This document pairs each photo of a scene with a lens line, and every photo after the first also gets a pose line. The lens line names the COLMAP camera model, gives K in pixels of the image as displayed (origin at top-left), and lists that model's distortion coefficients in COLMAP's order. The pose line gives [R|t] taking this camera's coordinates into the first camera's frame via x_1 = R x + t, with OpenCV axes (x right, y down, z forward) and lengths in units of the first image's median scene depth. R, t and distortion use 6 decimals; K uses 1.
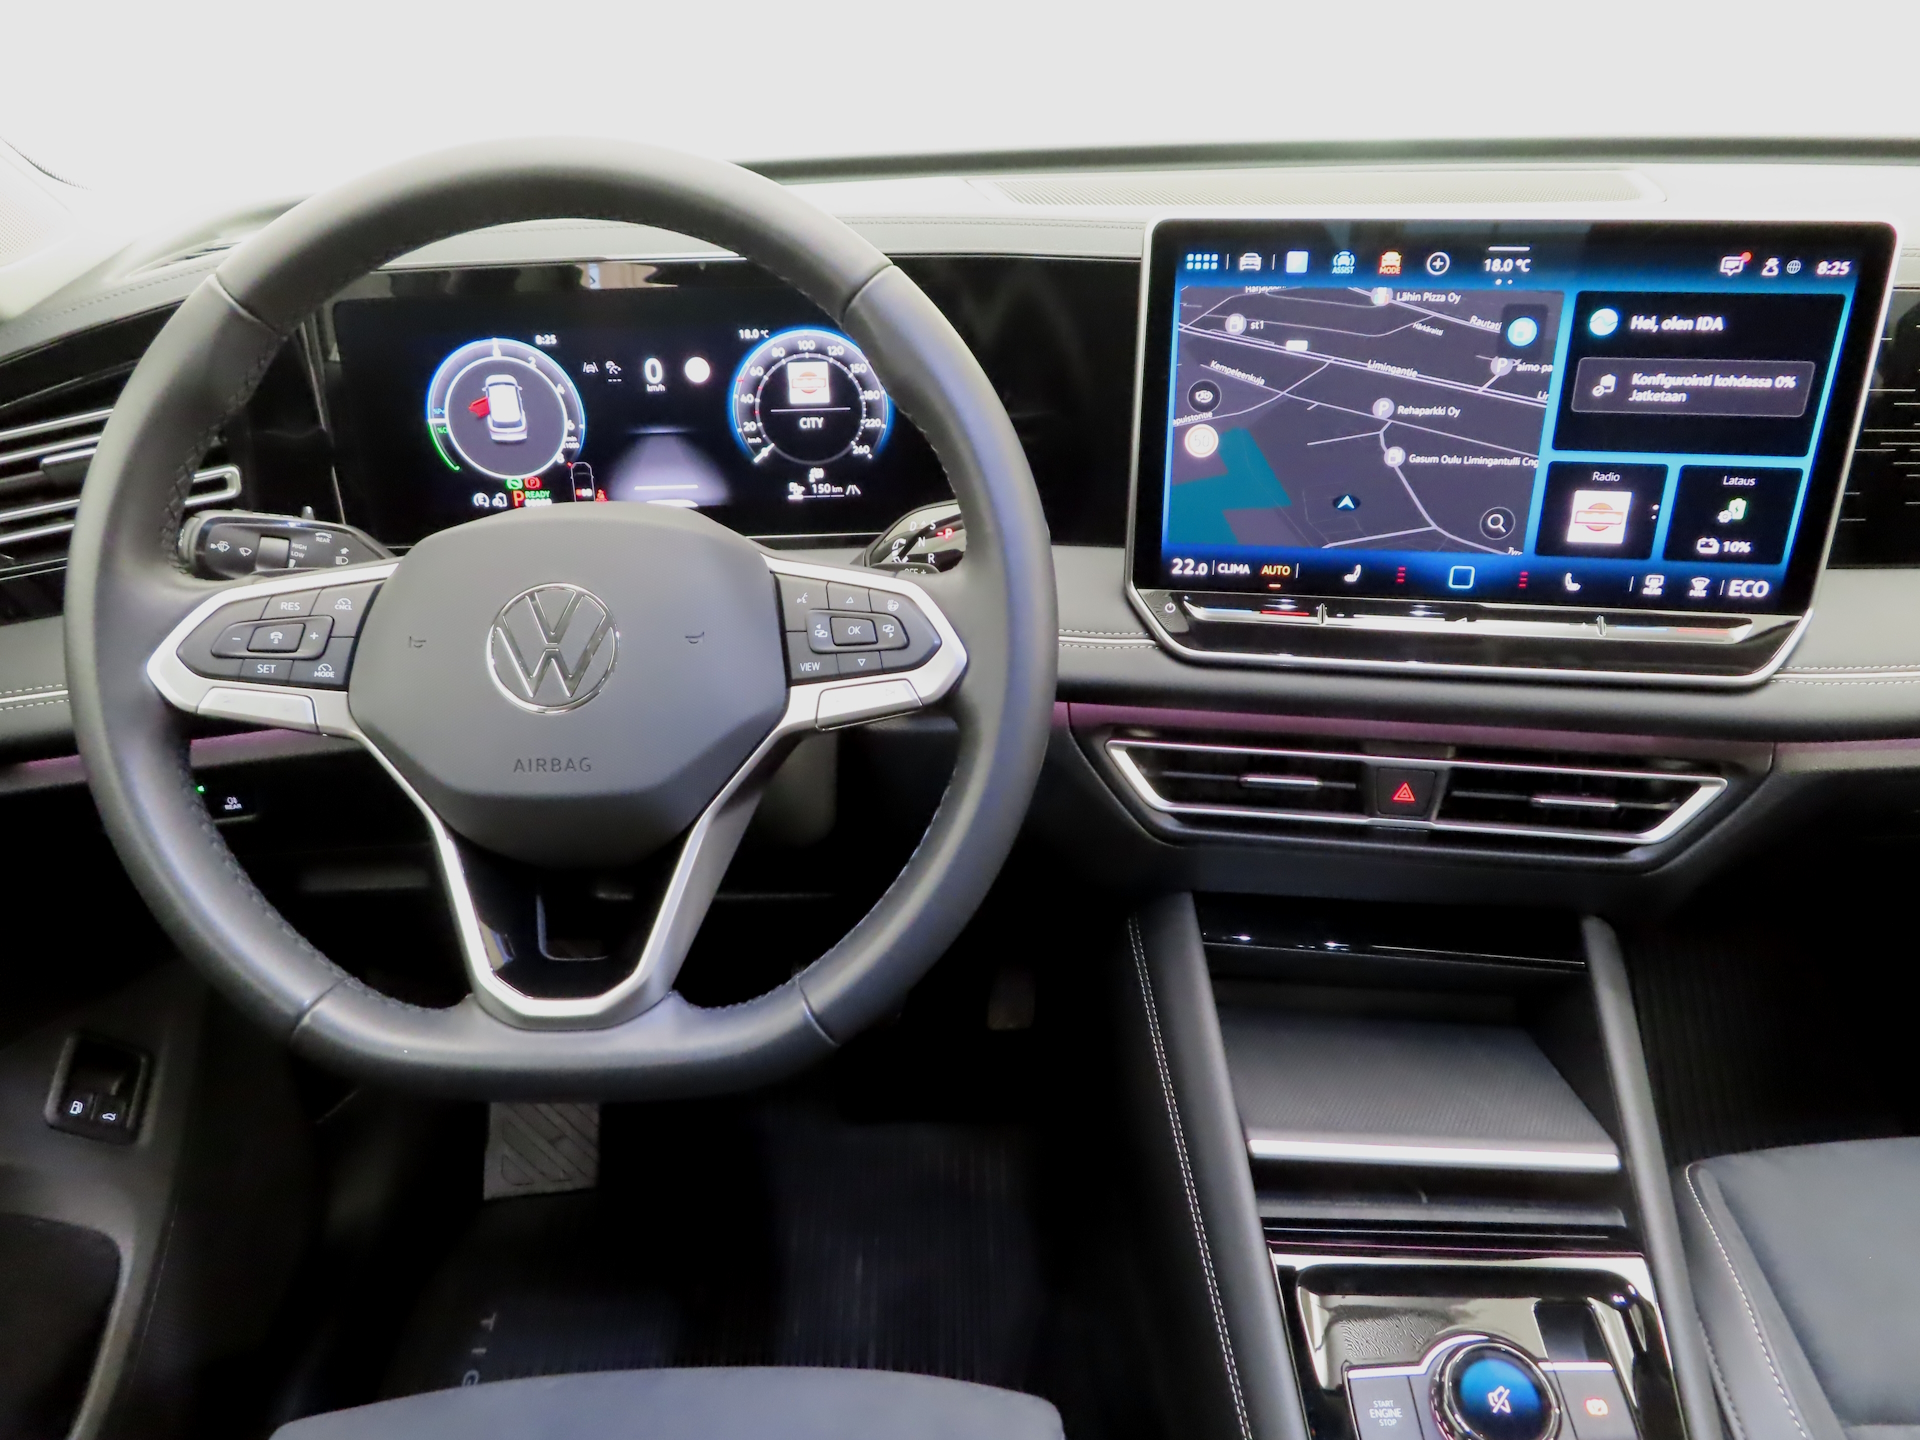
lens RADIAL K [[1290.0, 0, 960.0], [0, 1290.0, 720.0], [0, 0, 1]] dist [-0.022021, 0.015617]
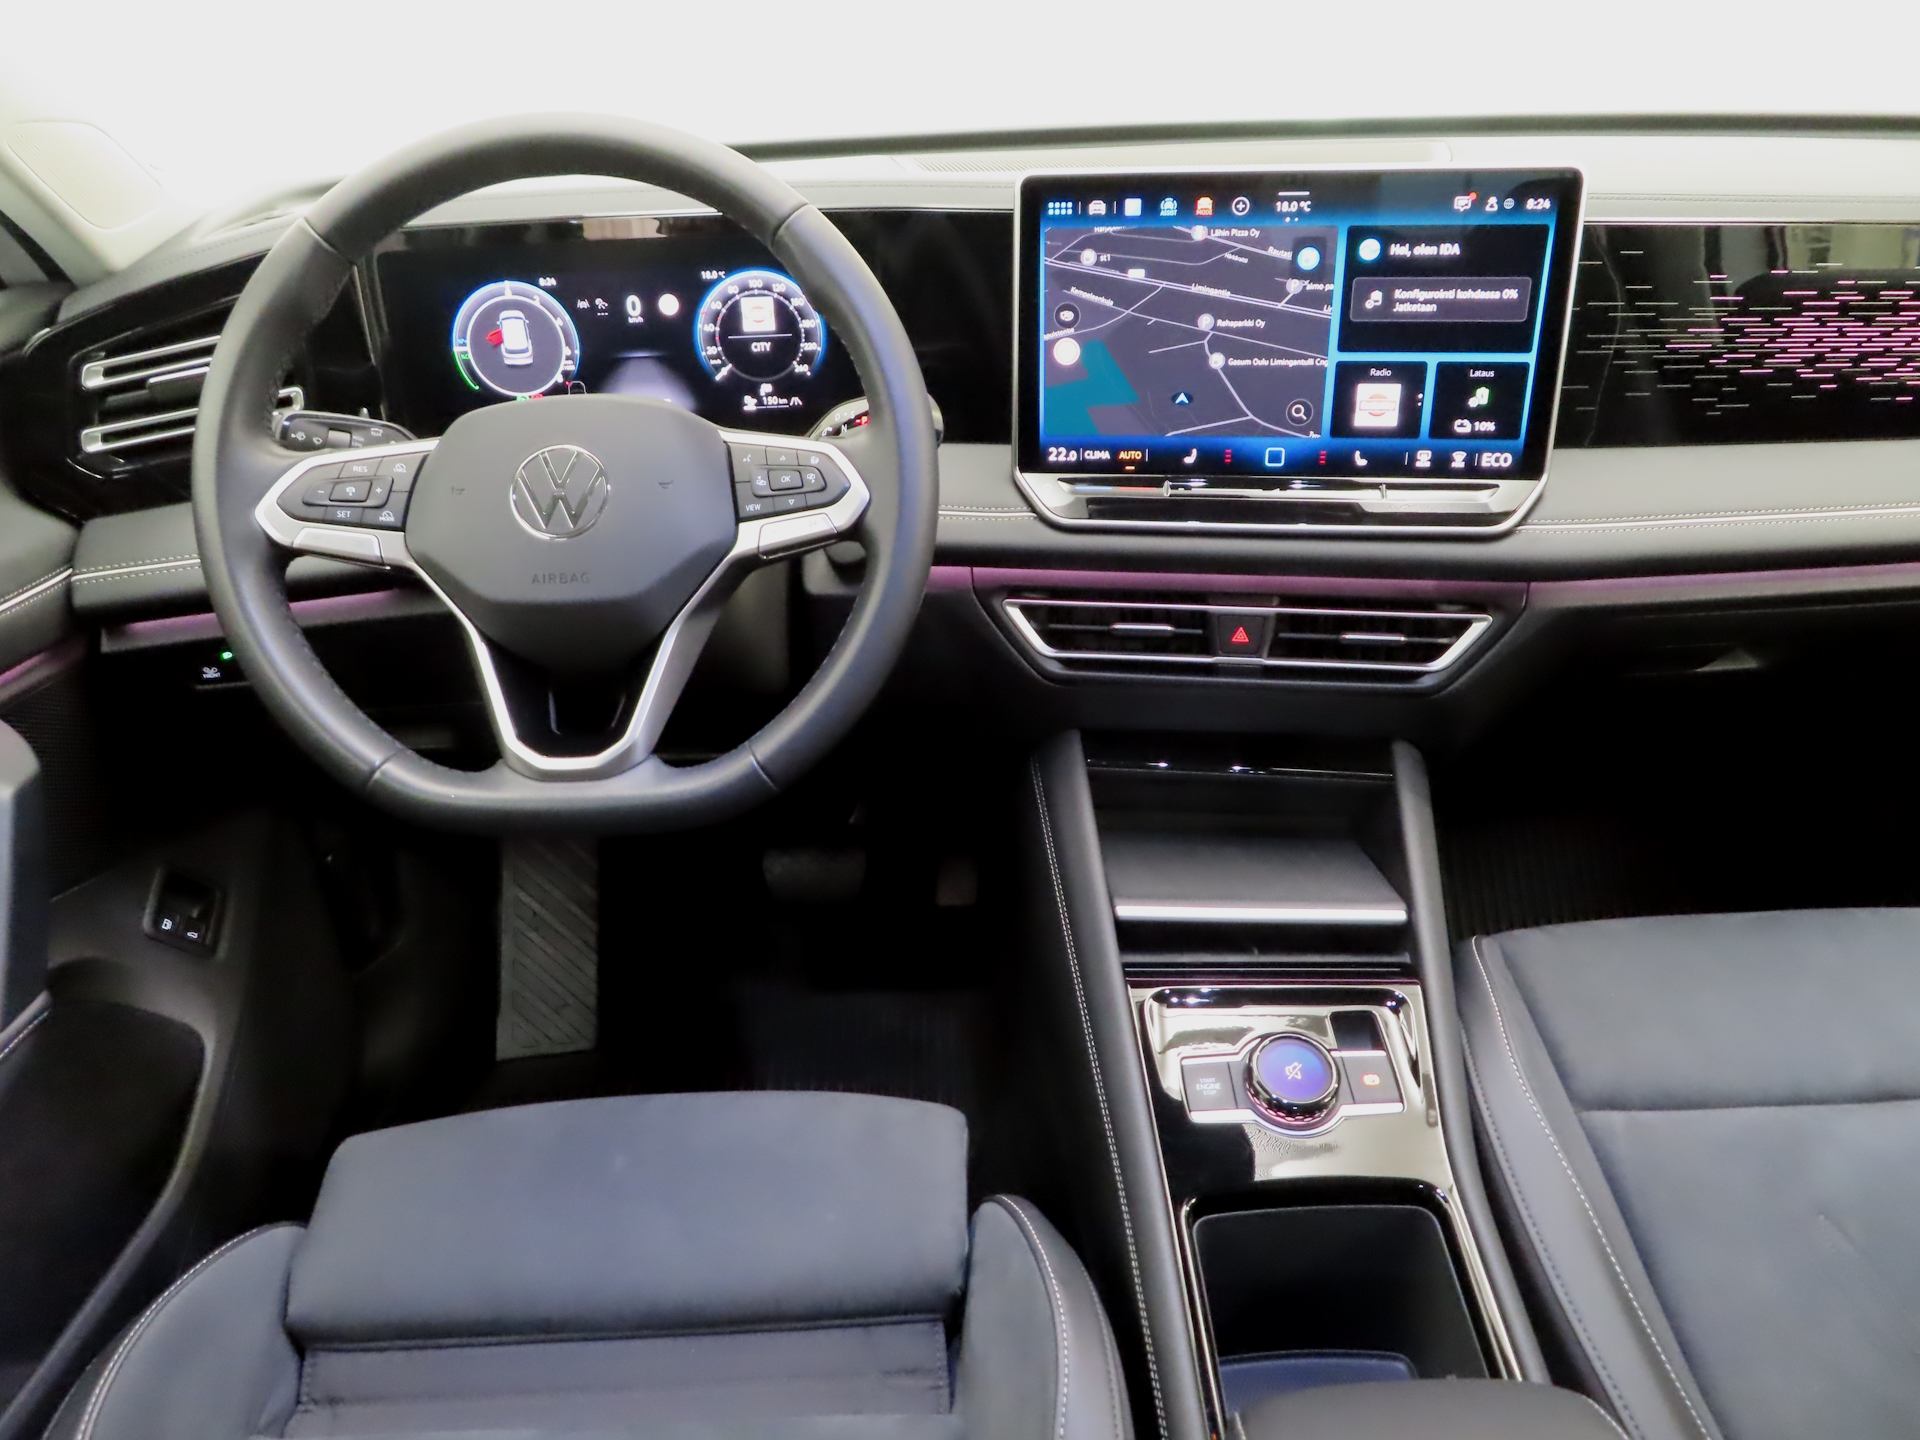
lens RADIAL K [[1290.0, 0, 960.0], [0, 1290.0, 720.0], [0, 0, 1]] dist [-0.022021, 0.015617]
pose [[0.999857, -0.015409, 0.006996, 0.069845], [0.015453, 0.999861, -0.006327, 0.156840], [-0.006898, 0.006434, 0.999956, -0.272641]]
